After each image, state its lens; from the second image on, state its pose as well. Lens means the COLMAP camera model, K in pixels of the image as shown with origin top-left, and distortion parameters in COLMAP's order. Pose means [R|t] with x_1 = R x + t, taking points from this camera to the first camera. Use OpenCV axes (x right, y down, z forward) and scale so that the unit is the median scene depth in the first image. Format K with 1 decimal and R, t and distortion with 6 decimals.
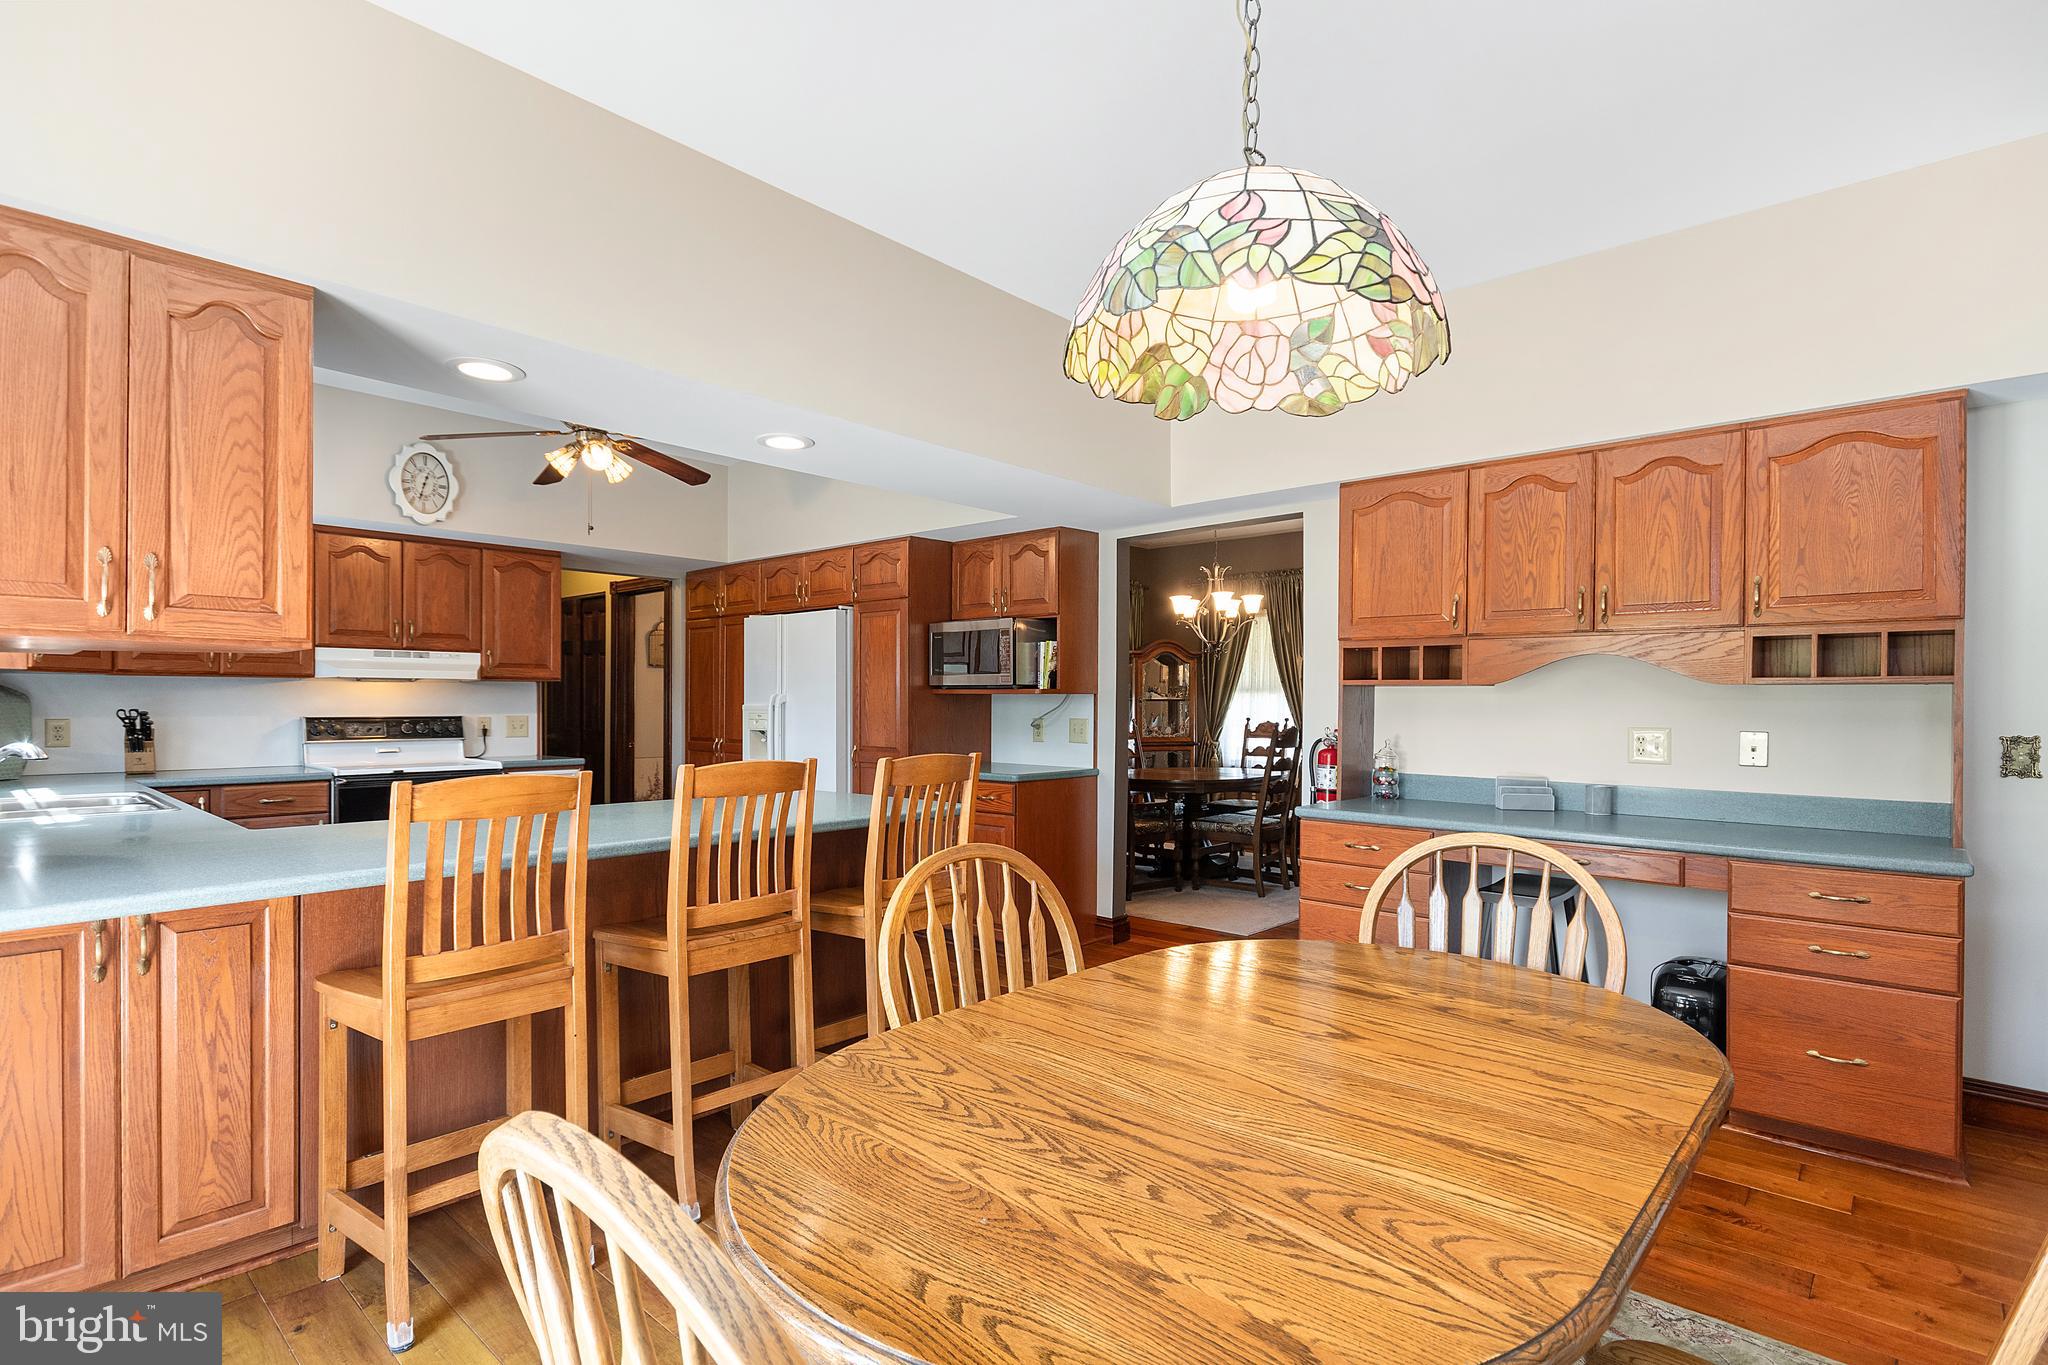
lens RADIAL K [[981.9, 0, 1030.9], [0, 981.9, 700.1], [0, 0, 1]] dist [0.001103, 0.000089]
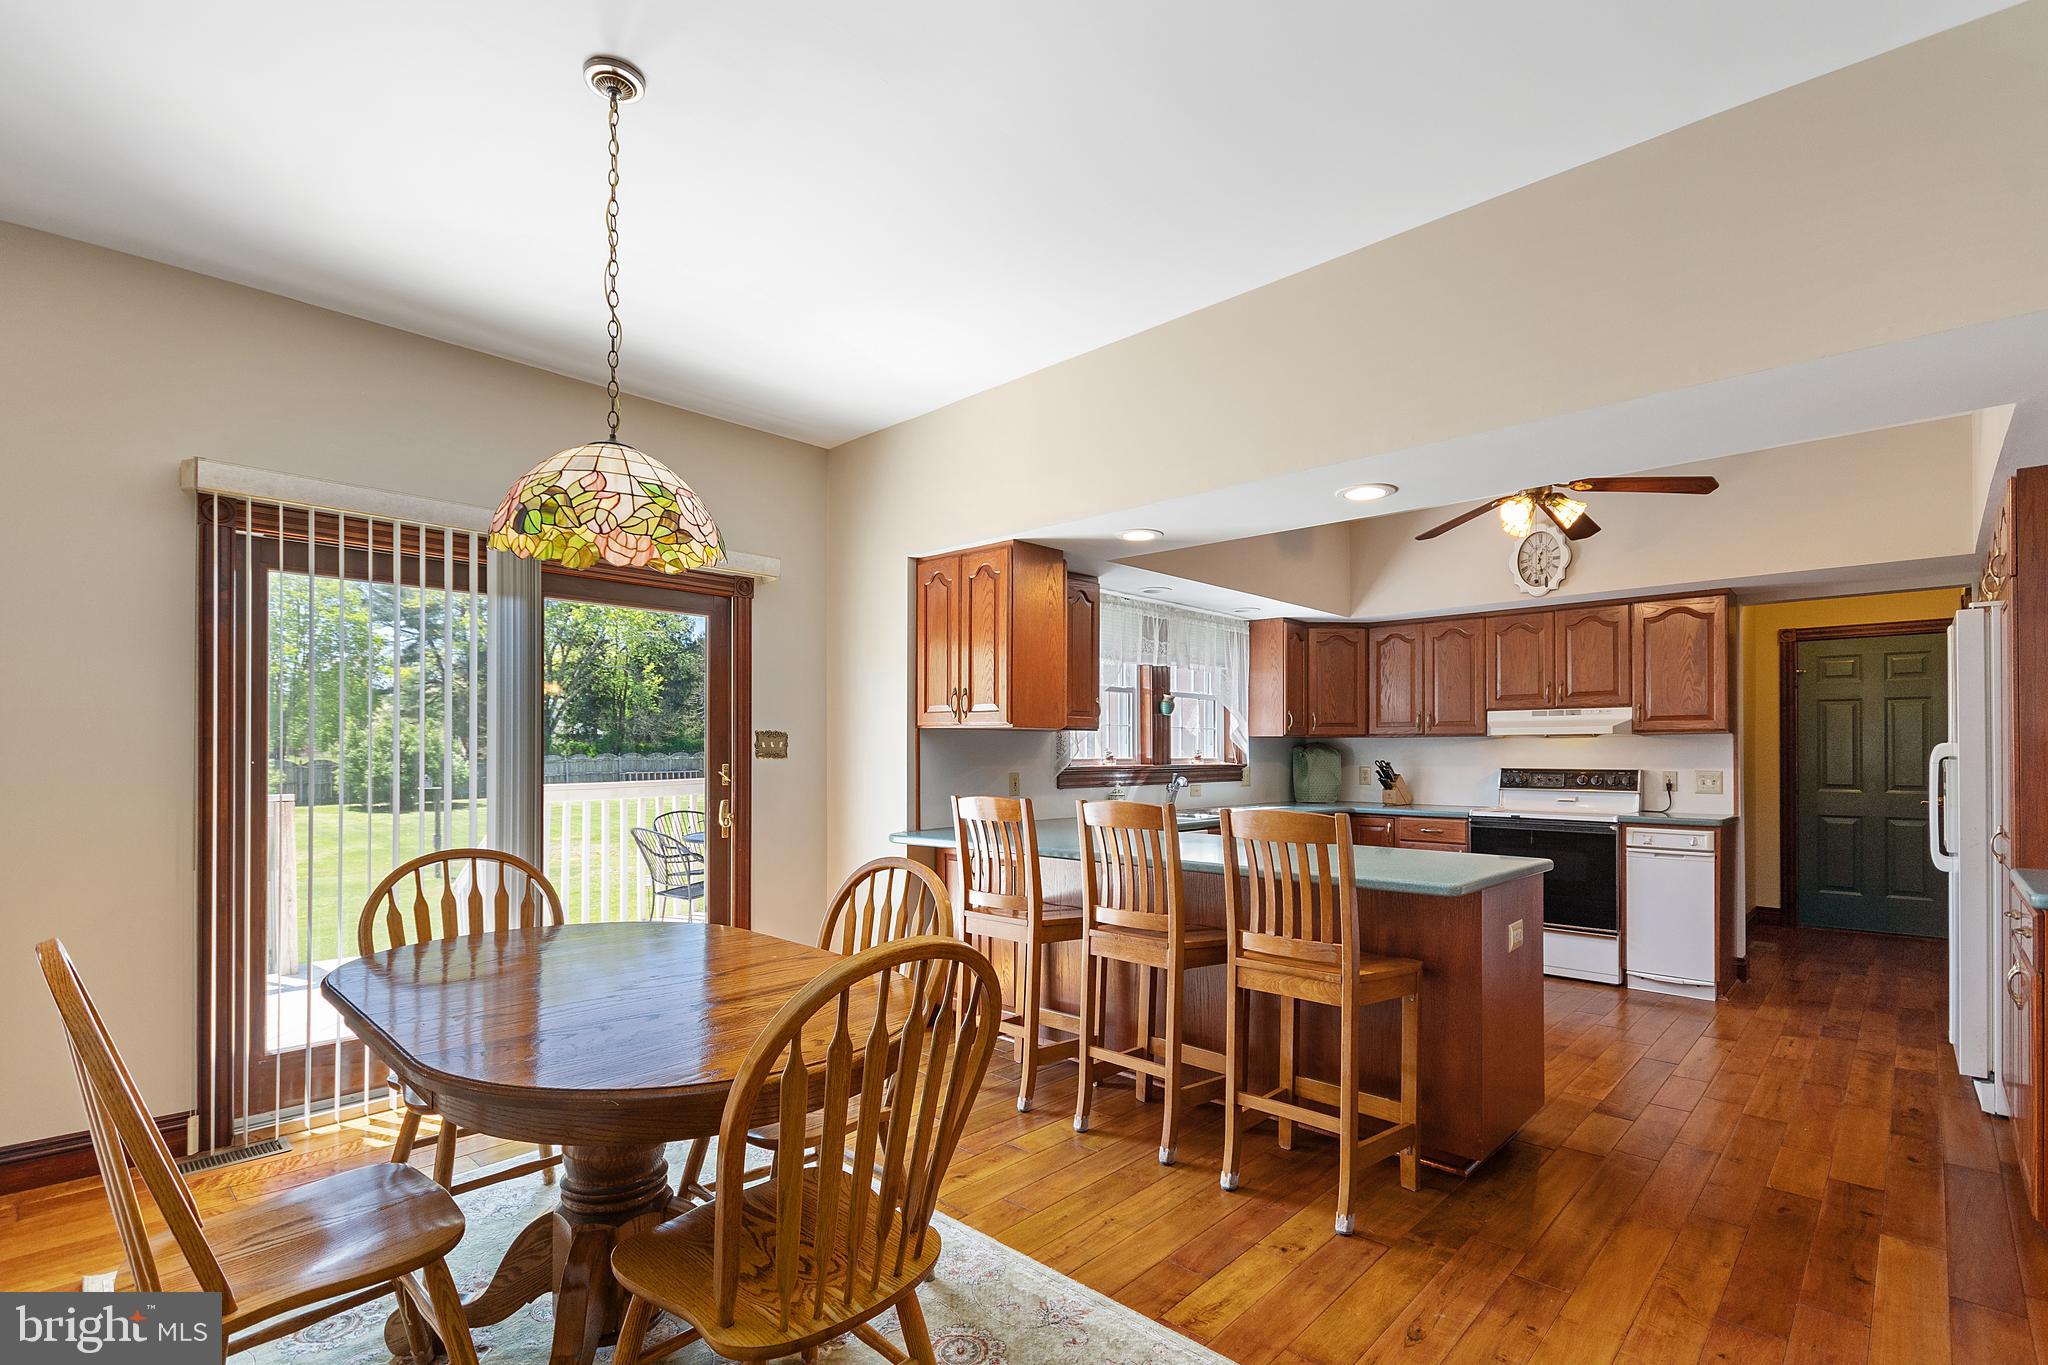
lens RADIAL K [[953.0, 0, 1024.0], [0, 953.0, 742.3], [0, 0, 1]] dist [0.005337, 0.000206]
pose [[-0.024302, -0.018372, -0.999536, 0.467680], [-0.001665, 0.999830, -0.018337, 0.007669], [0.999703, 0.001219, -0.024329, 0.432127]]
